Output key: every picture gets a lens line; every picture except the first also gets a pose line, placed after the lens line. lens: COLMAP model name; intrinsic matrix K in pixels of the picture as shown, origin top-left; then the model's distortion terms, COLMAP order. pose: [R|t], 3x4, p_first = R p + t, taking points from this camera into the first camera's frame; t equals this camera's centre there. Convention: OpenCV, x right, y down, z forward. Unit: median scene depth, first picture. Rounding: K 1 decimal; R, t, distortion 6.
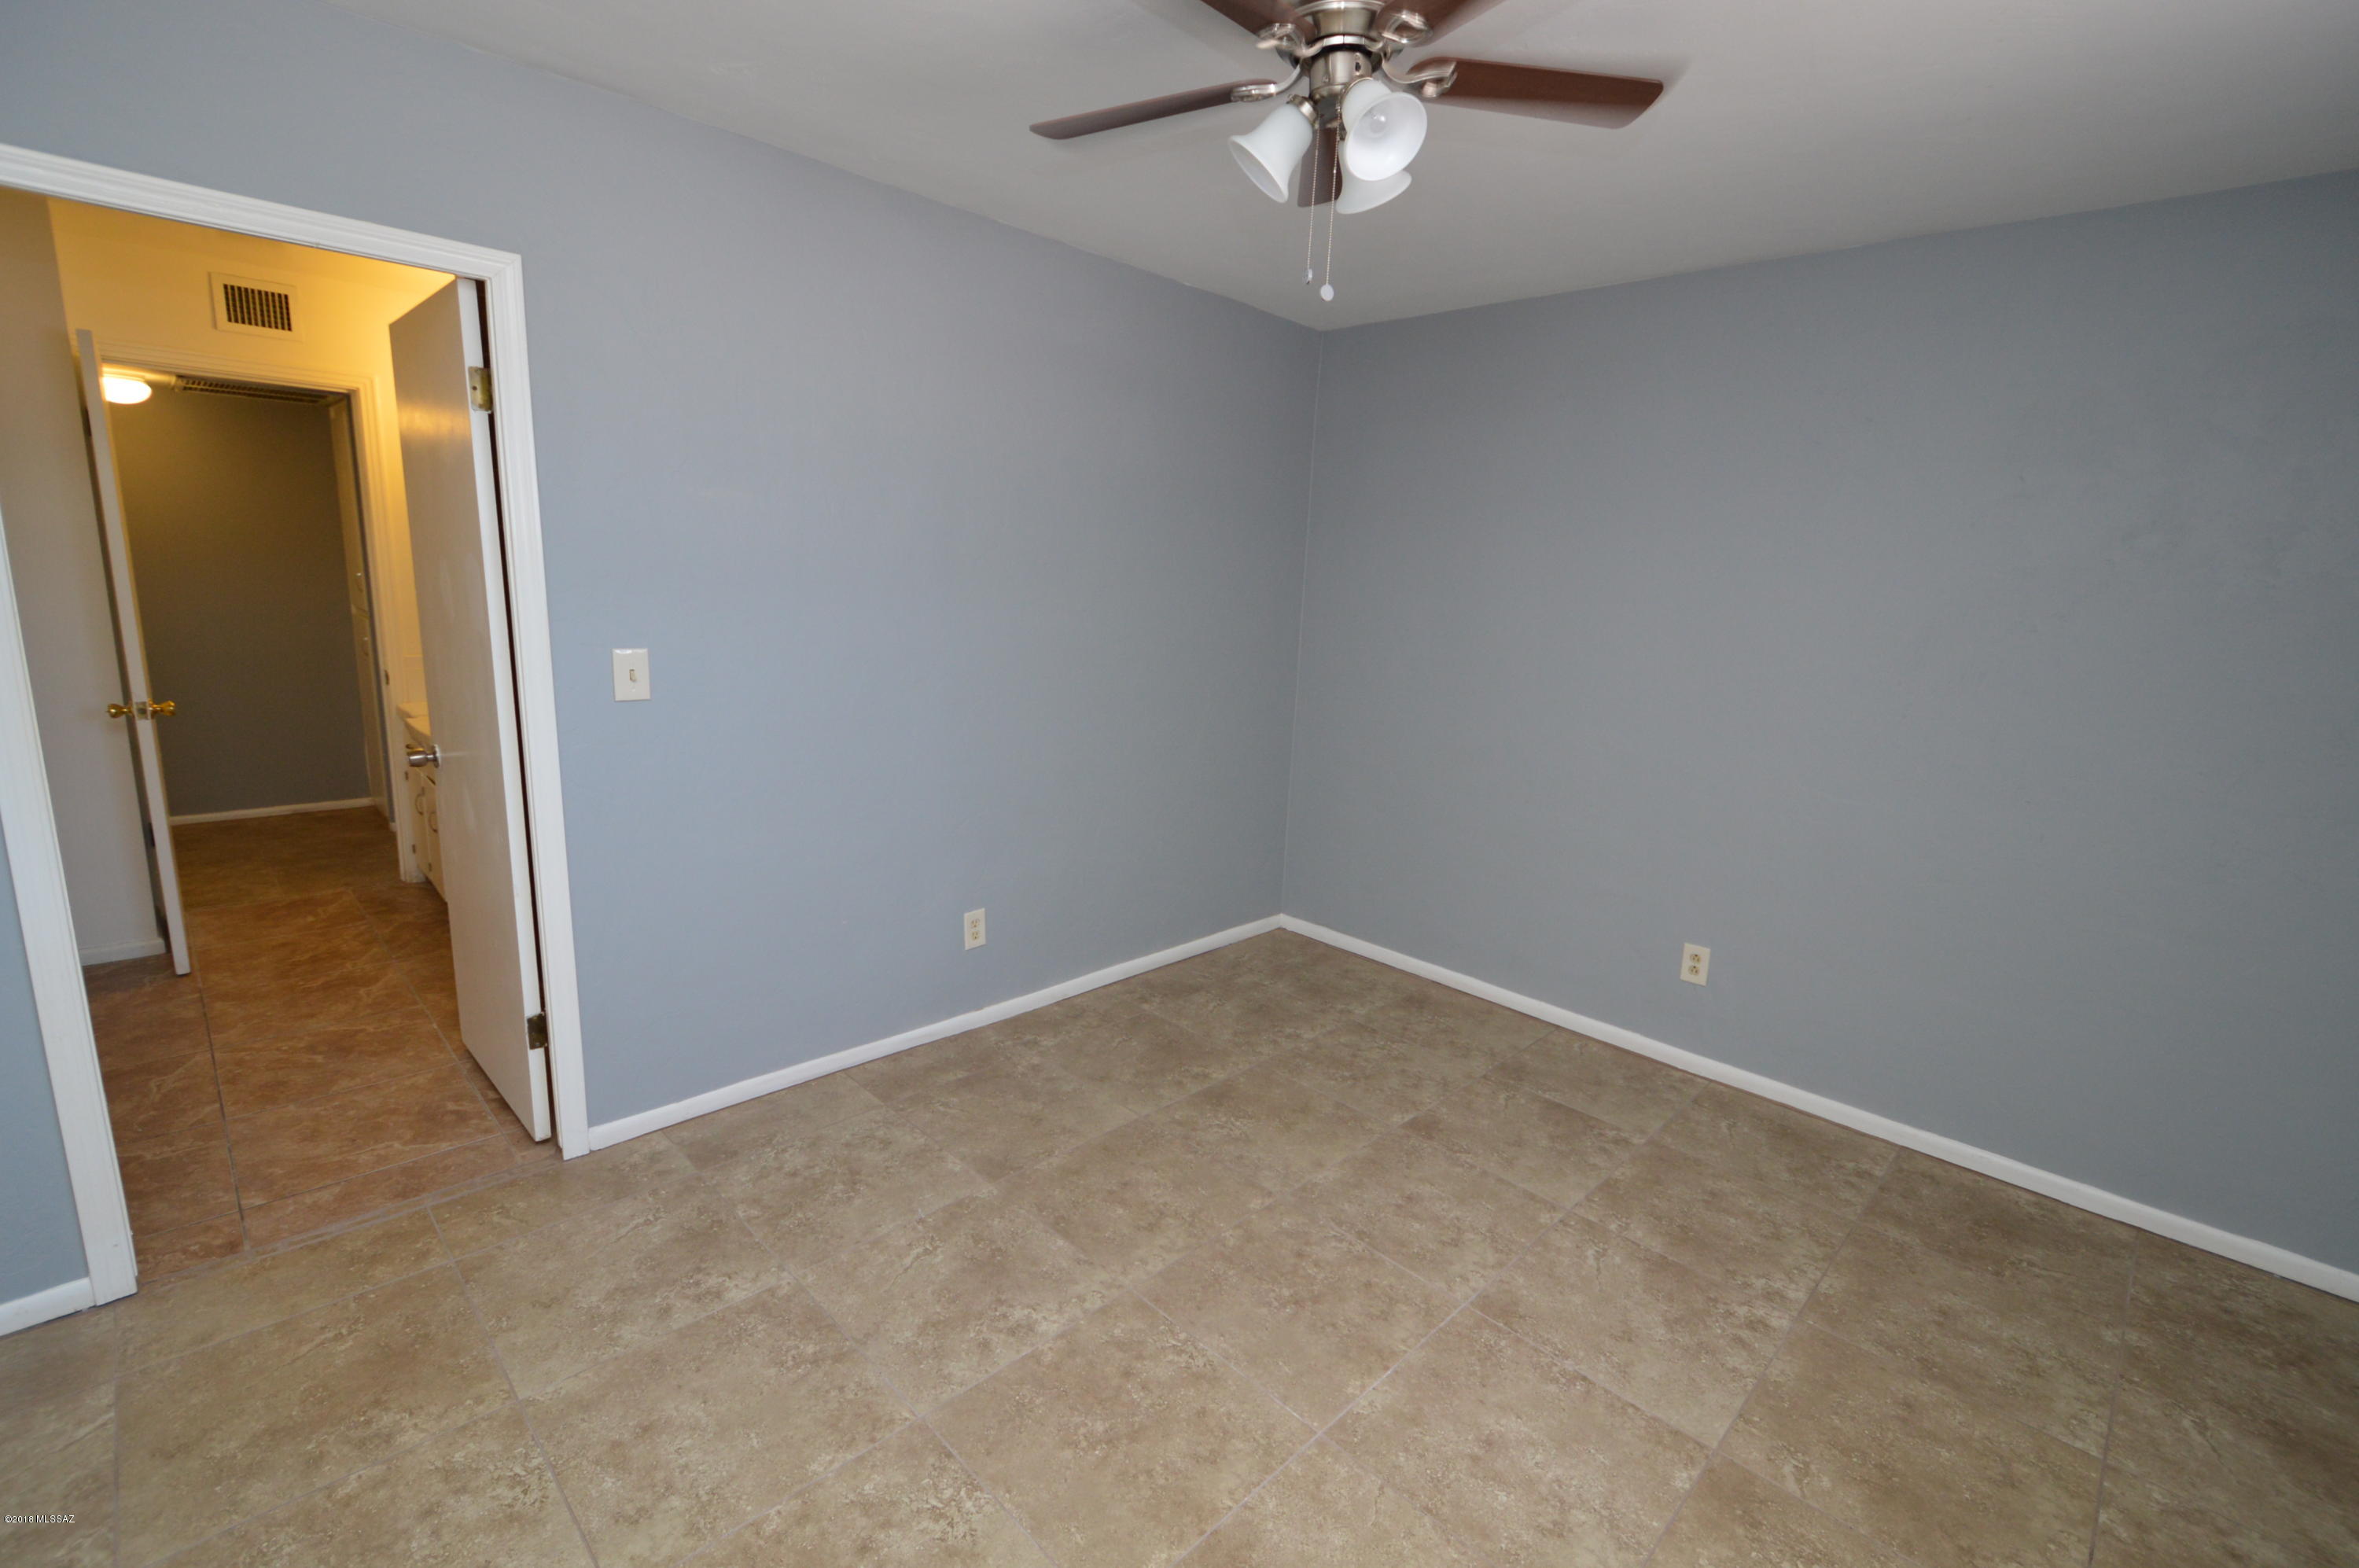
lens RADIAL K [[1040.9, 0, 1179.5], [0, 1040.9, 784.0], [0, 0, 1]] dist [-0.001407, -0.000716]
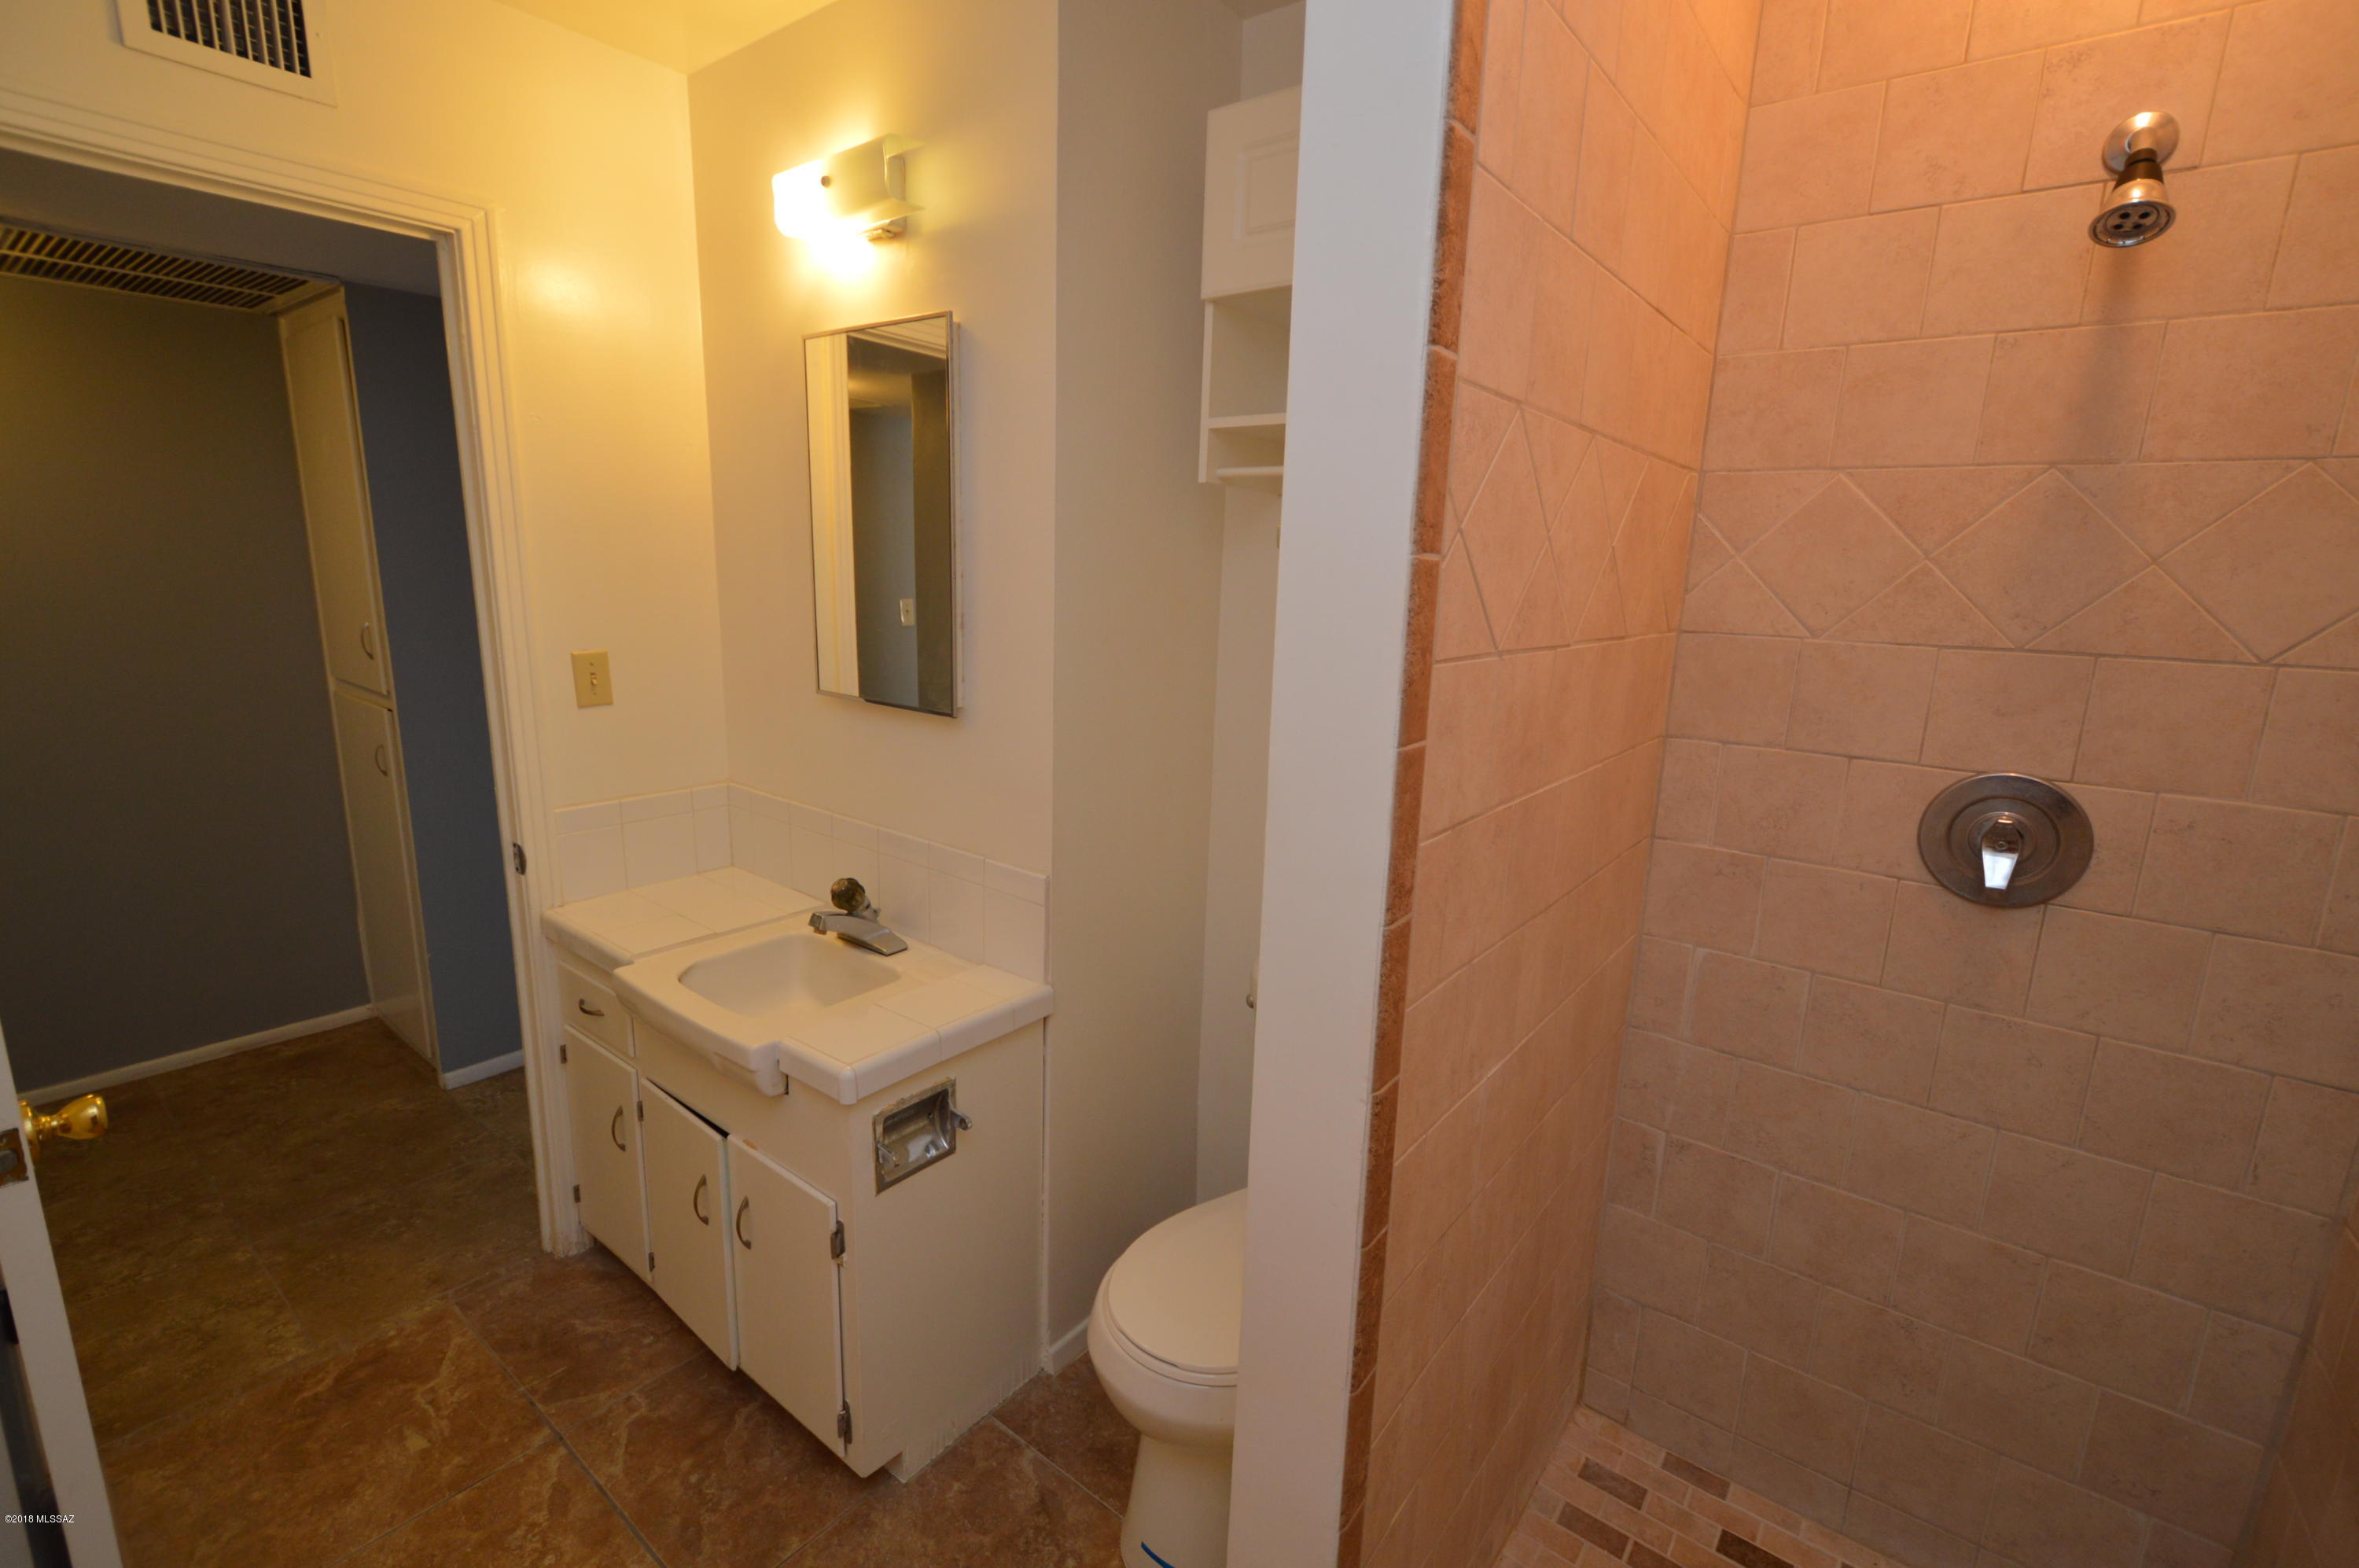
lens RADIAL K [[1040.9, 0, 1179.5], [0, 1040.9, 784.0], [0, 0, 1]] dist [-0.001407, -0.000716]
pose [[0.993211, -0.041188, 0.108792, -0.517254], [0.039812, 0.999098, 0.014789, -0.132334], [-0.109303, -0.010357, 0.993955, 0.499257]]
